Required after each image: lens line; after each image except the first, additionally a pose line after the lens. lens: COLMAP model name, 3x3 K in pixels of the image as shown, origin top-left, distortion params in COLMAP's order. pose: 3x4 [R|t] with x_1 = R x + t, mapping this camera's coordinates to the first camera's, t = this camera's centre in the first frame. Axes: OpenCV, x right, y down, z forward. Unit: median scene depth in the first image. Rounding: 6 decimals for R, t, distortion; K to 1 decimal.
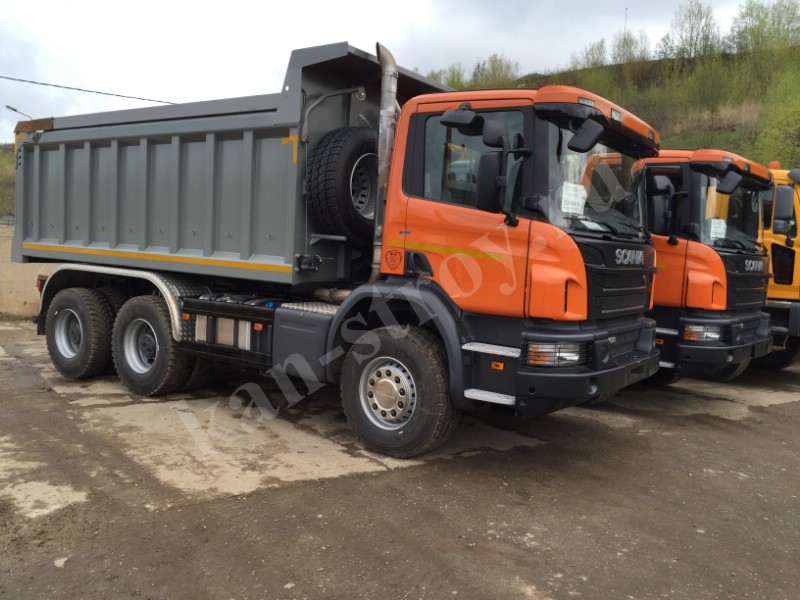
lens RADIAL K [[682.7, 0, 398.6], [0, 682.7, 301.5], [0, 0, 1]] dist [0.079949, -0.103445]
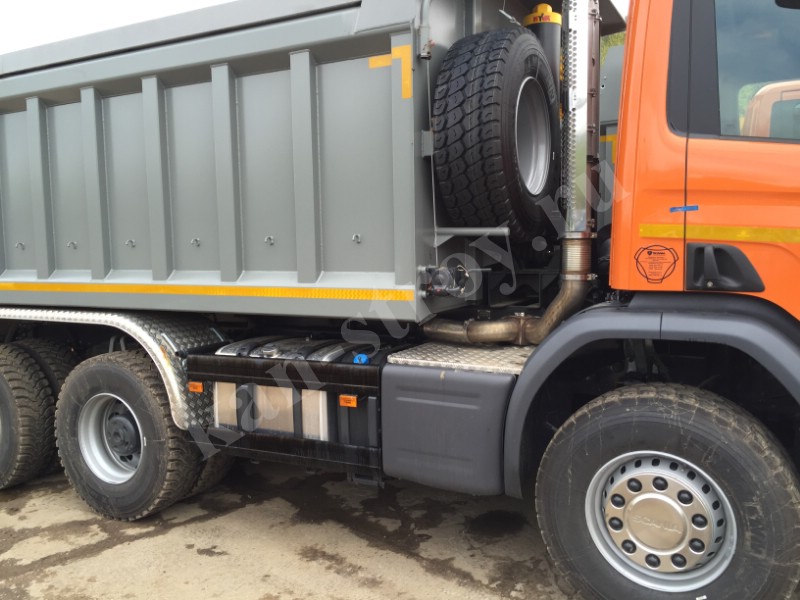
lens RADIAL K [[682.7, 0, 404.6], [0, 682.7, 299.3], [0, 0, 1]] dist [0.079949, -0.103445]
pose [[0.987381, -0.084719, 0.133796, -0.219034], [0.083989, 0.996405, 0.011095, -0.046151], [-0.134255, 0.000282, 0.990947, 0.423917]]
